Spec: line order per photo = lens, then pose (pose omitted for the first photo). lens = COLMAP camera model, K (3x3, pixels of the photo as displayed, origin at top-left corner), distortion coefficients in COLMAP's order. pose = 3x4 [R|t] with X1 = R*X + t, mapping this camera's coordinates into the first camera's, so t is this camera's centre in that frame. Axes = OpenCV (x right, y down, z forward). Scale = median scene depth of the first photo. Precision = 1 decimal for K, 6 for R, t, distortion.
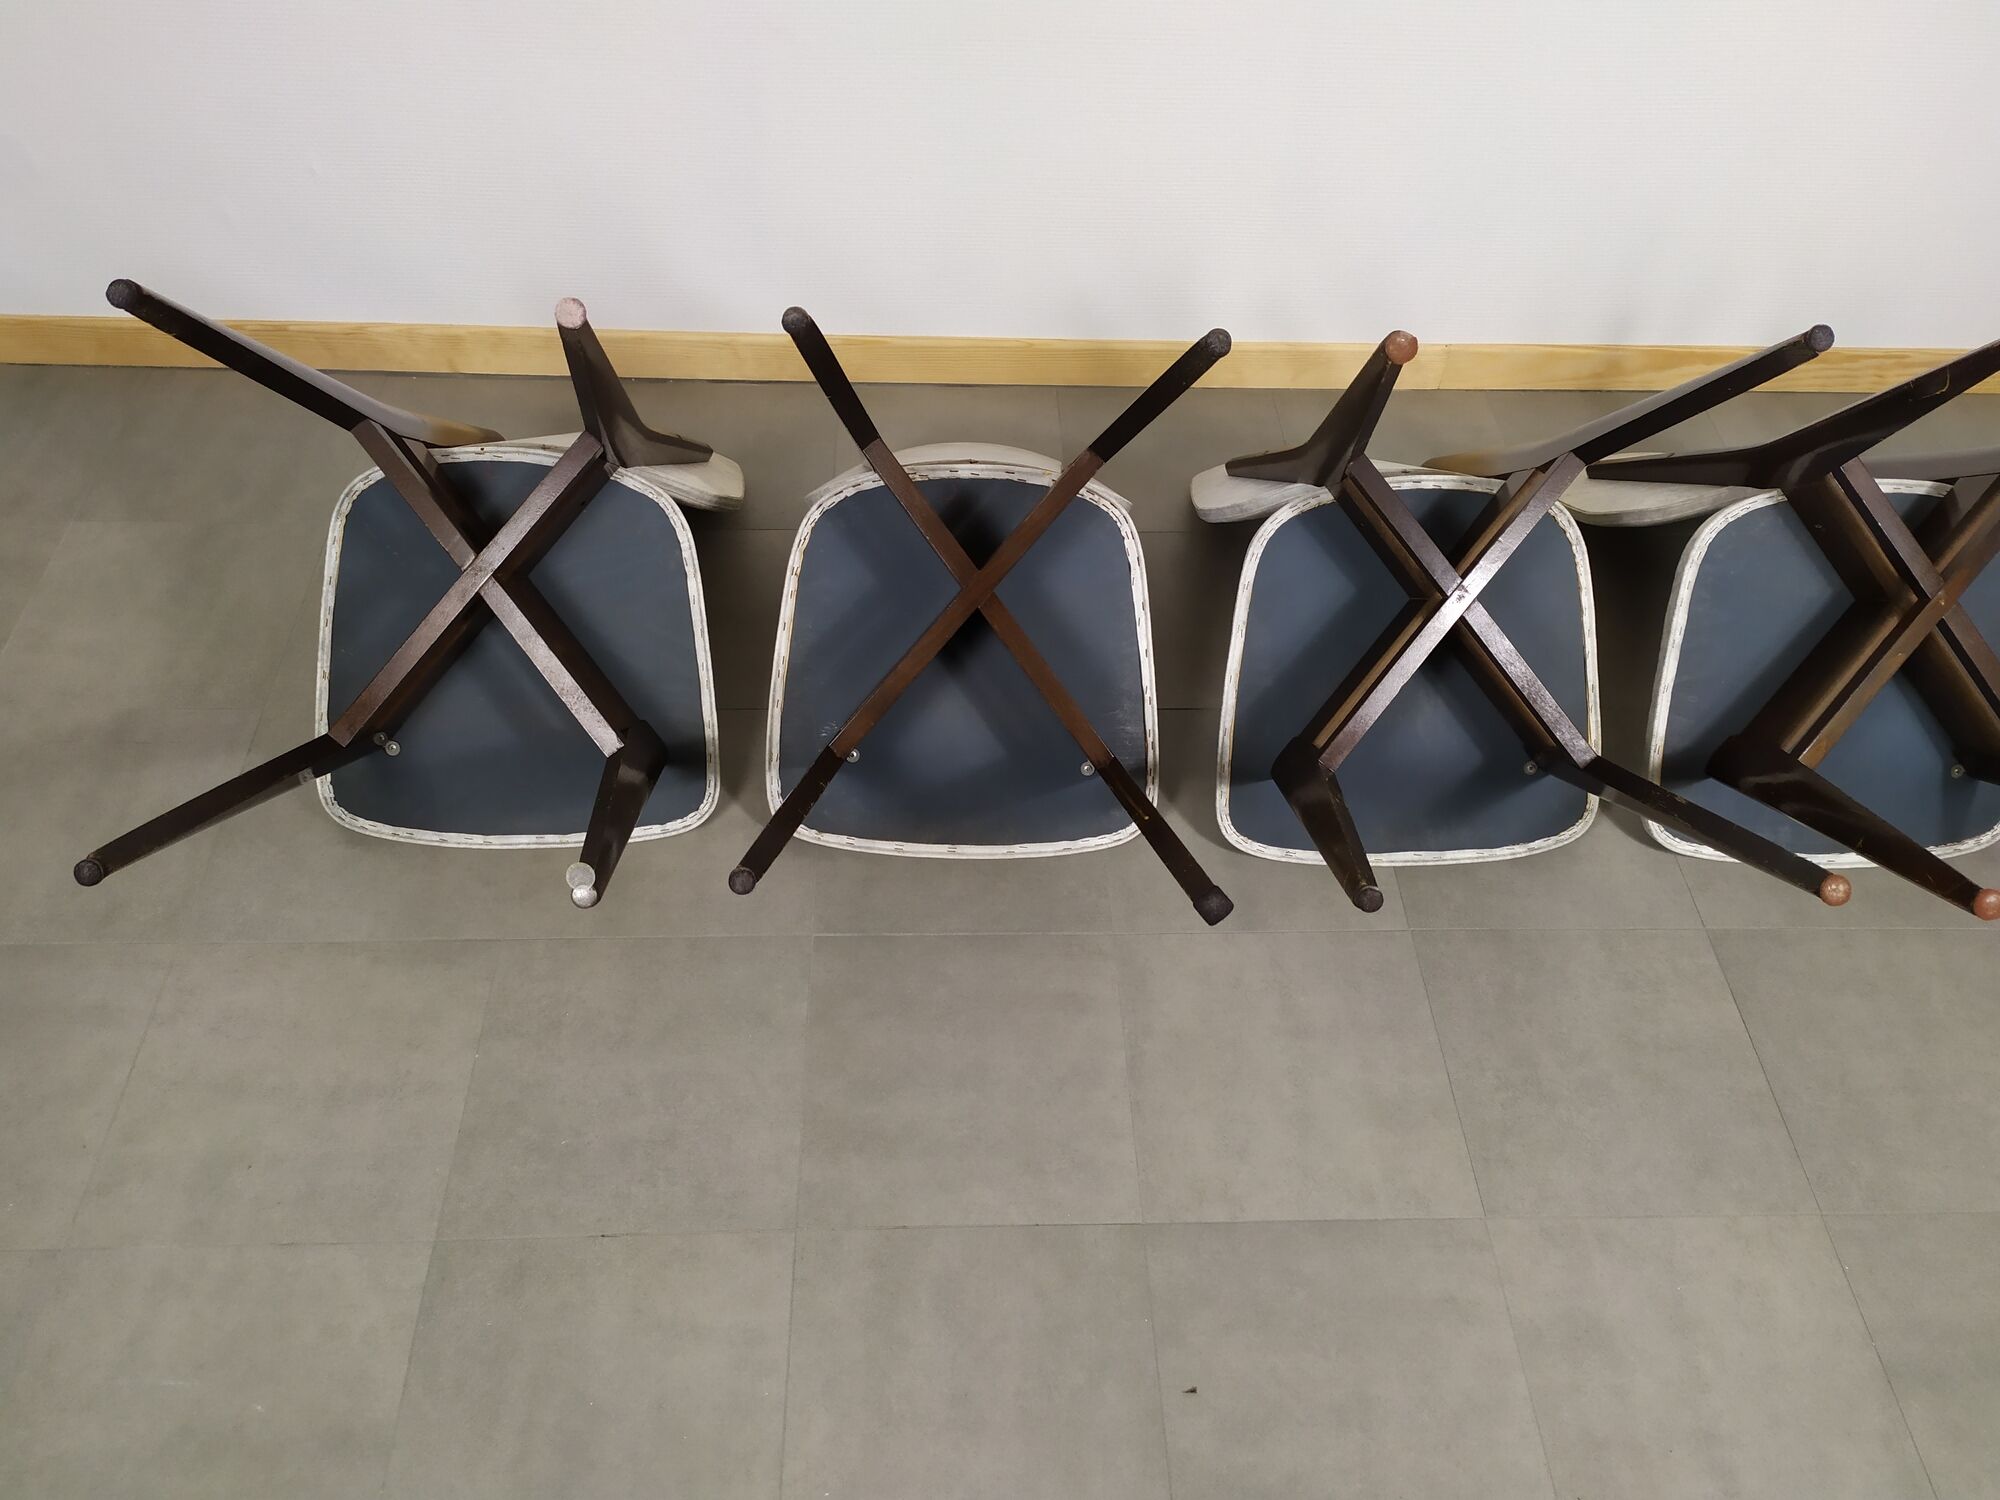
lens RADIAL K [[1469.7, 0, 992.9], [0, 1469.7, 767.7], [0, 0, 1]] dist [0.069551, -0.076287]
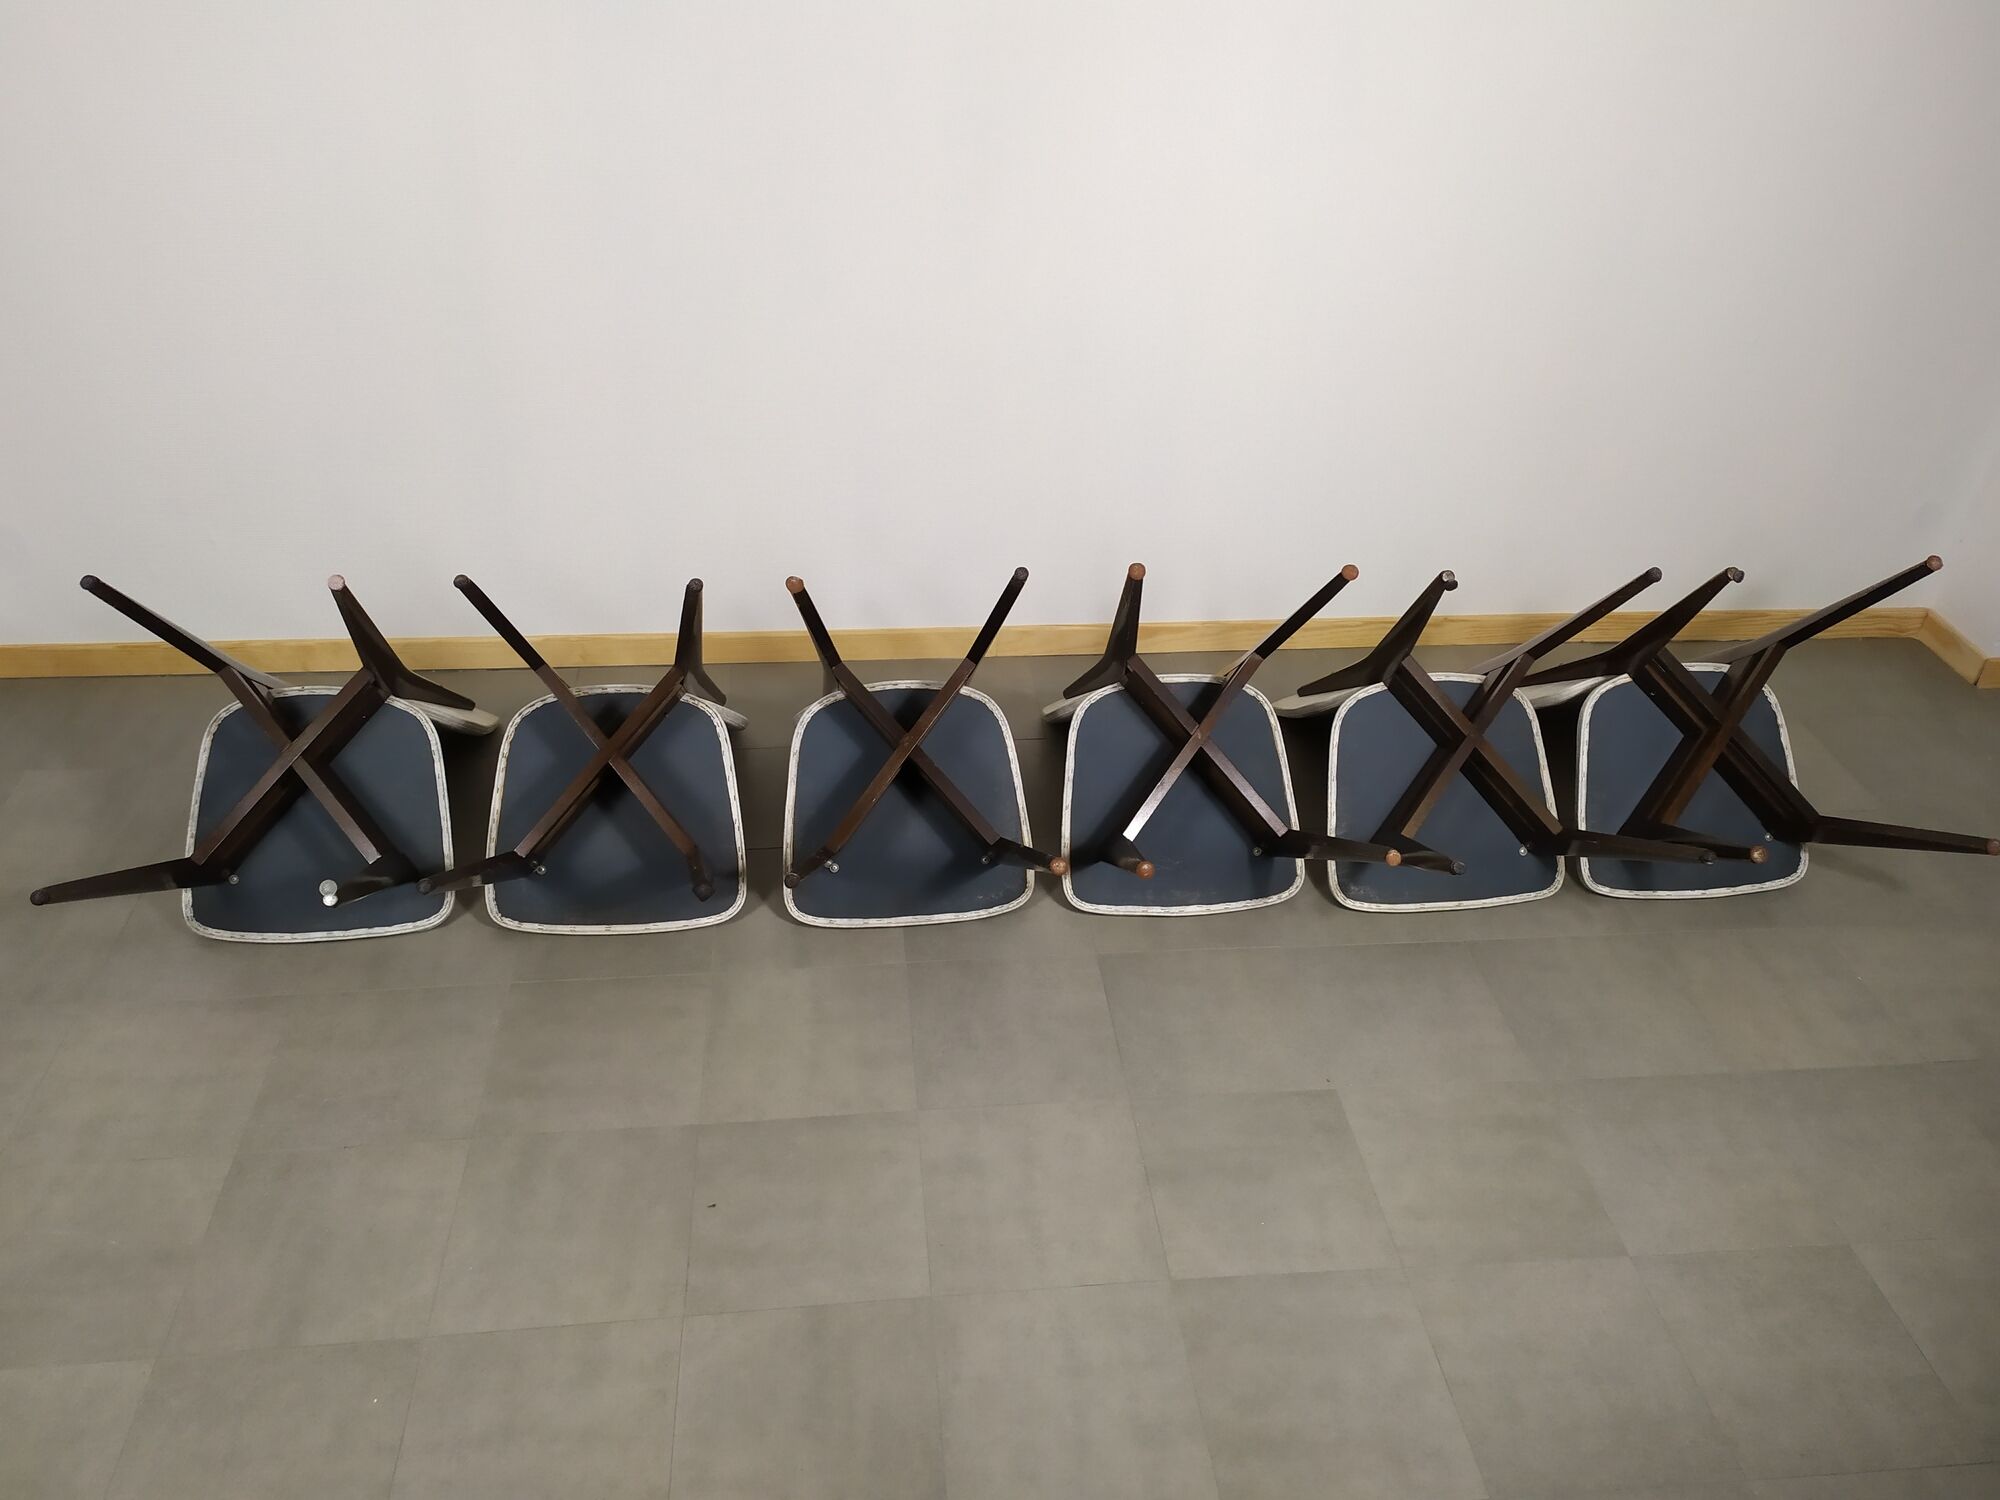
lens RADIAL K [[1495.3, 0, 994.8], [0, 1495.3, 787.0], [0, 0, 1]] dist [0.069059, -0.087262]
pose [[0.997744, -0.045262, 0.049580, 0.311601], [0.055806, 0.969716, -0.237773, 0.315758], [-0.037316, 0.240003, 0.970055, -0.578111]]
